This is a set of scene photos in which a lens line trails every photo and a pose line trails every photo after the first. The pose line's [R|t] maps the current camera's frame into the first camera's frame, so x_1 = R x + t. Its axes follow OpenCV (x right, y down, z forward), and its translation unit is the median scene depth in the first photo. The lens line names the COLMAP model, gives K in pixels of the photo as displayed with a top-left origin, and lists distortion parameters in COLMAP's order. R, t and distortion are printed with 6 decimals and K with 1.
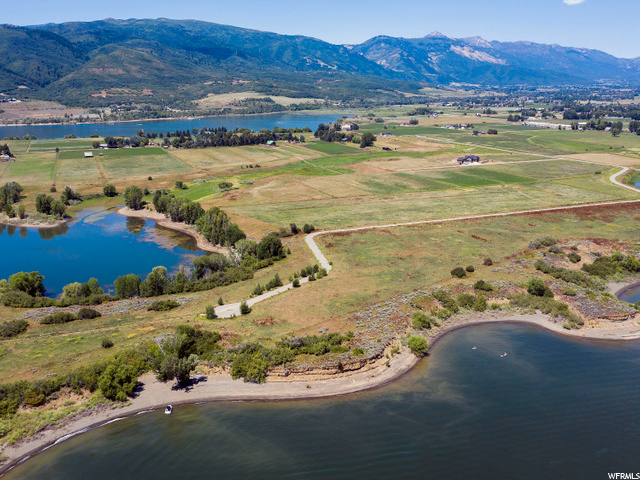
lens RADIAL K [[610.2, 0, 320.0], [0, 610.2, 240.0], [0, 0, 1]] dist [-0.009983, -0.002661]
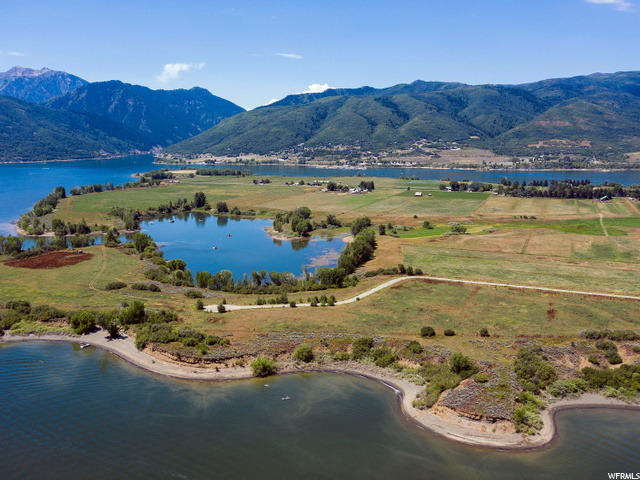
lens RADIAL K [[573.0, 0, 320.0], [0, 573.0, 240.0], [0, 0, 1]] dist [-0.006689, -0.004888]
pose [[0.701452, 0.134030, -0.700001, 0.241785], [-0.182097, 0.983263, 0.005793, -0.021126], [0.689062, 0.123405, 0.714118, 0.073853]]
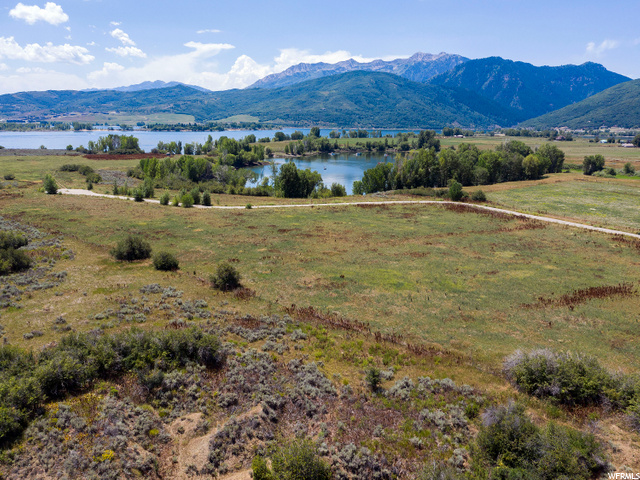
lens RADIAL K [[573.0, 0, 320.0], [0, 573.0, 240.0], [0, 0, 1]] dist [-0.006689, -0.004888]
pose [[0.113707, 0.210664, -0.970923, 0.188836], [-0.264851, 0.948324, 0.174743, -0.014134], [0.957562, 0.237281, 0.163626, 0.379213]]
